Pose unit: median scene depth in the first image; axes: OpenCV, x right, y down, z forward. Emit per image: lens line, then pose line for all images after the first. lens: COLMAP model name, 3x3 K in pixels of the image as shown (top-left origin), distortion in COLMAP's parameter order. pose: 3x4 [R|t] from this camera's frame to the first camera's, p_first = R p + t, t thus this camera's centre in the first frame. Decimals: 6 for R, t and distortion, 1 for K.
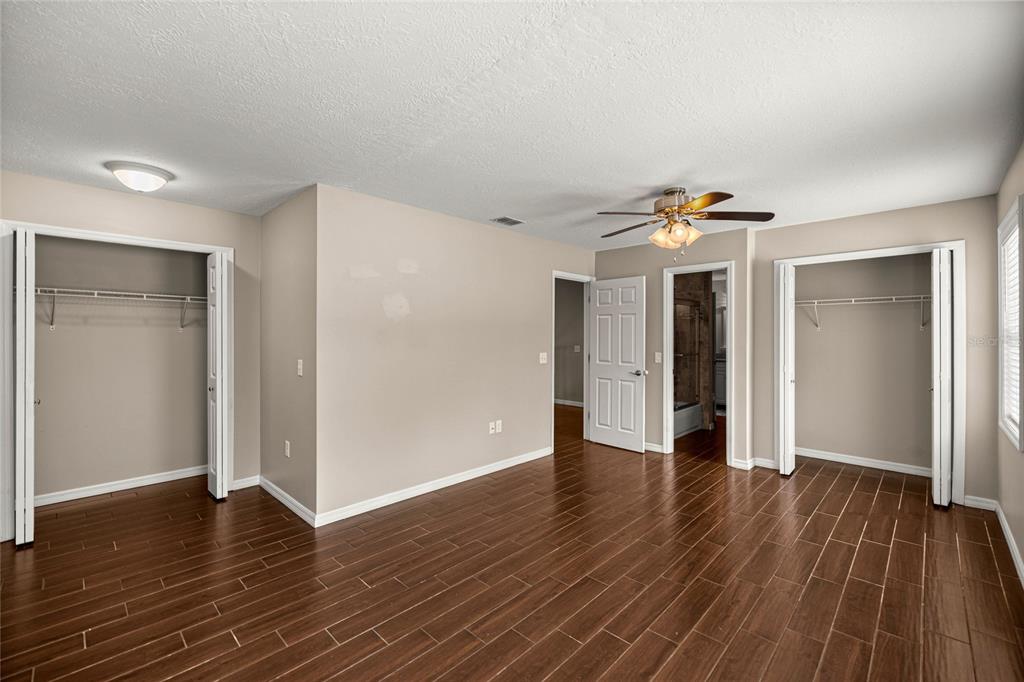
lens RADIAL K [[435.9, 0, 512.2], [0, 435.9, 338.4], [0, 0, 1]] dist [0.003054, 0.001251]
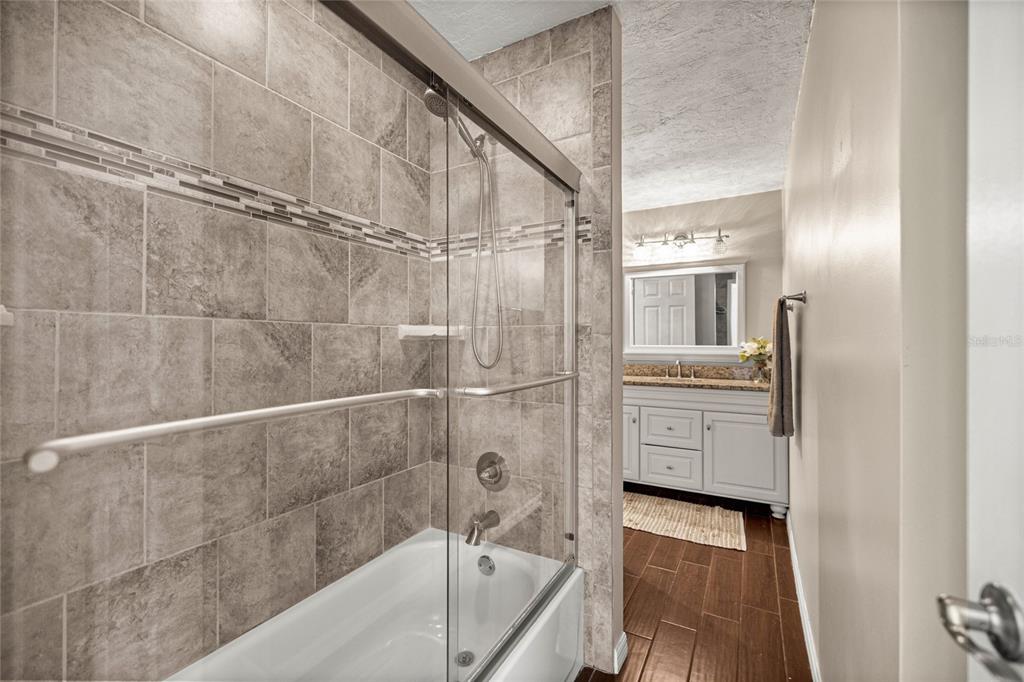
lens RADIAL K [[435.9, 0, 511.0], [0, 435.9, 340.6], [0, 0, 1]] dist [0.003054, 0.001251]
pose [[0.966736, 0.002647, 0.255763, 0.324602], [-0.001042, 0.999979, -0.006407, 0.016914], [-0.255775, 0.005928, 0.966718, 0.758732]]
